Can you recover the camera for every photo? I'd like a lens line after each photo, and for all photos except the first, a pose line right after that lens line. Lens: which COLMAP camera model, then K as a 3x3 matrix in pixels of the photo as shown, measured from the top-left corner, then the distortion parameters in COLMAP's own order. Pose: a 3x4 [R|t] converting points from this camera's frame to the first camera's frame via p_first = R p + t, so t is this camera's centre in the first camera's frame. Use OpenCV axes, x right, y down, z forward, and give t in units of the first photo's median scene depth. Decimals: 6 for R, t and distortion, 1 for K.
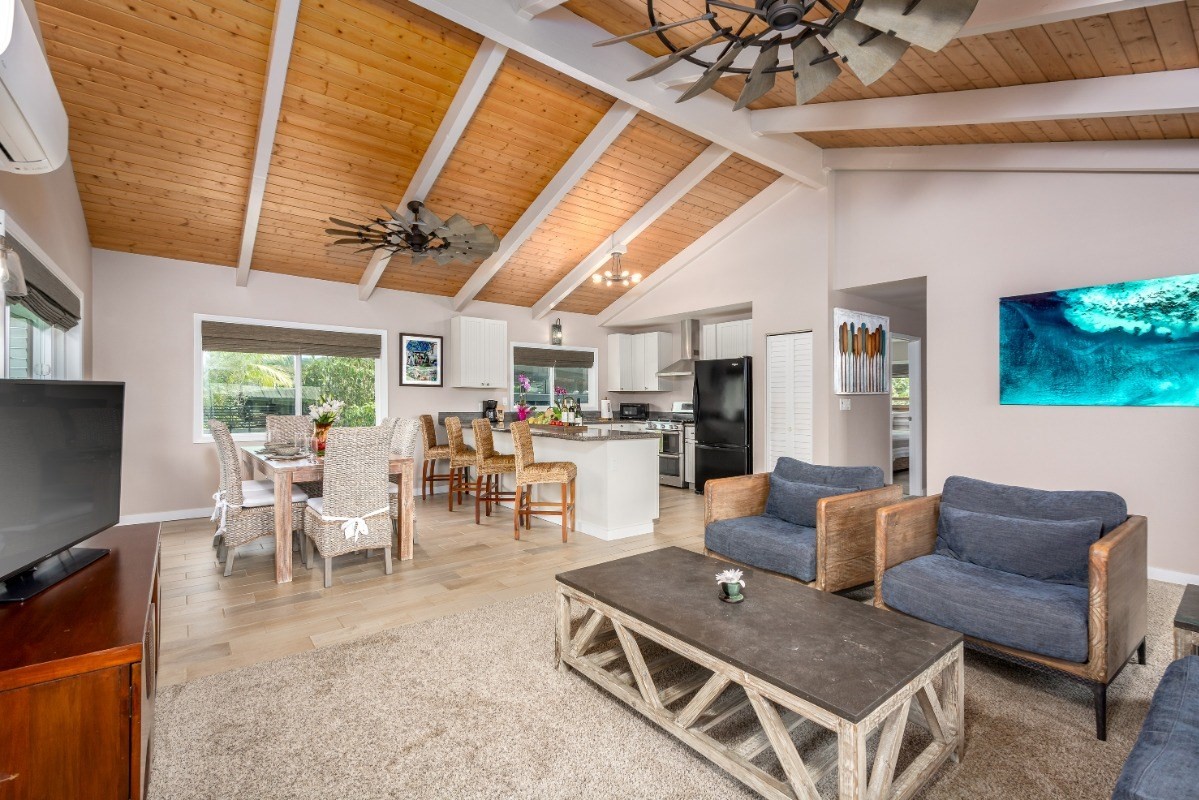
lens RADIAL K [[525.1, 0, 606.3], [0, 525.1, 396.7], [0, 0, 1]] dist [0.001984, 0.000322]
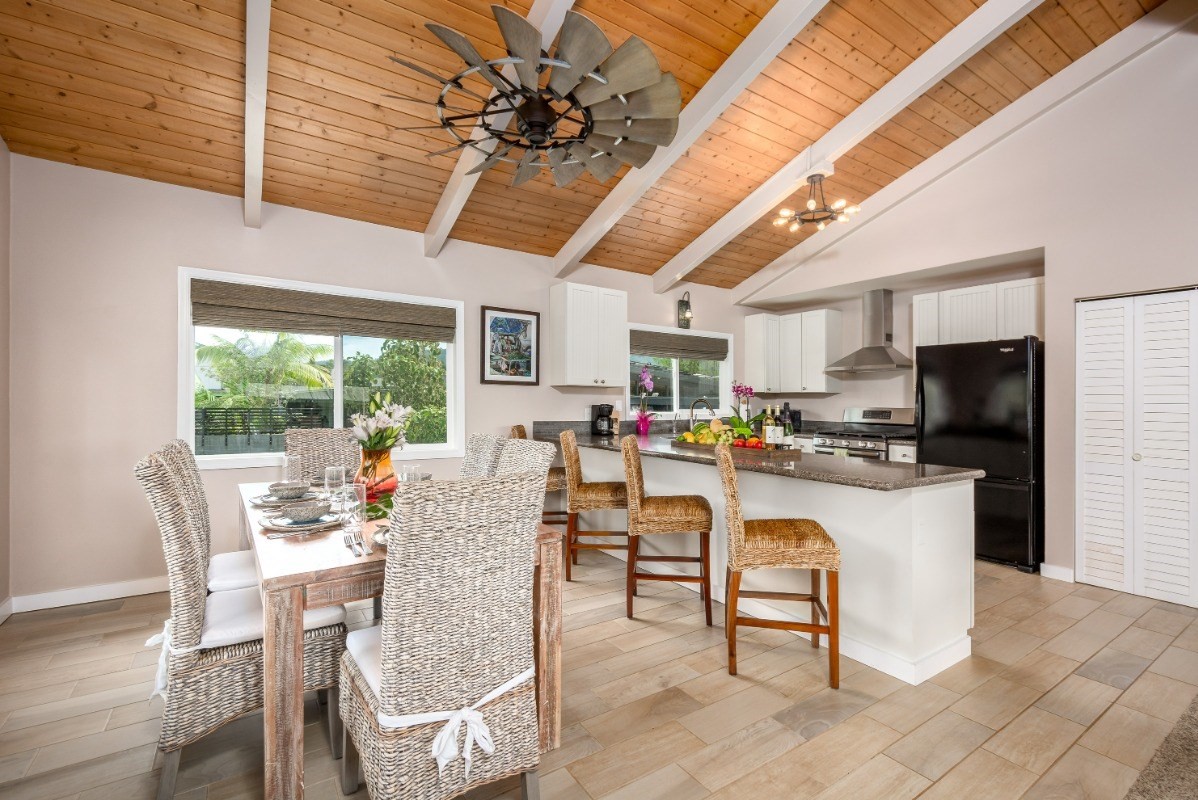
lens RADIAL K [[512.8, 0, 599.0], [0, 512.8, 400.0], [0, 0, 1]] dist [0.001369, 0.000205]
pose [[0.997190, 0.002634, -0.074872, -0.191196], [-0.002587, 0.999996, 0.000715, 0.000411], [0.074874, -0.000519, 0.997193, 0.346699]]
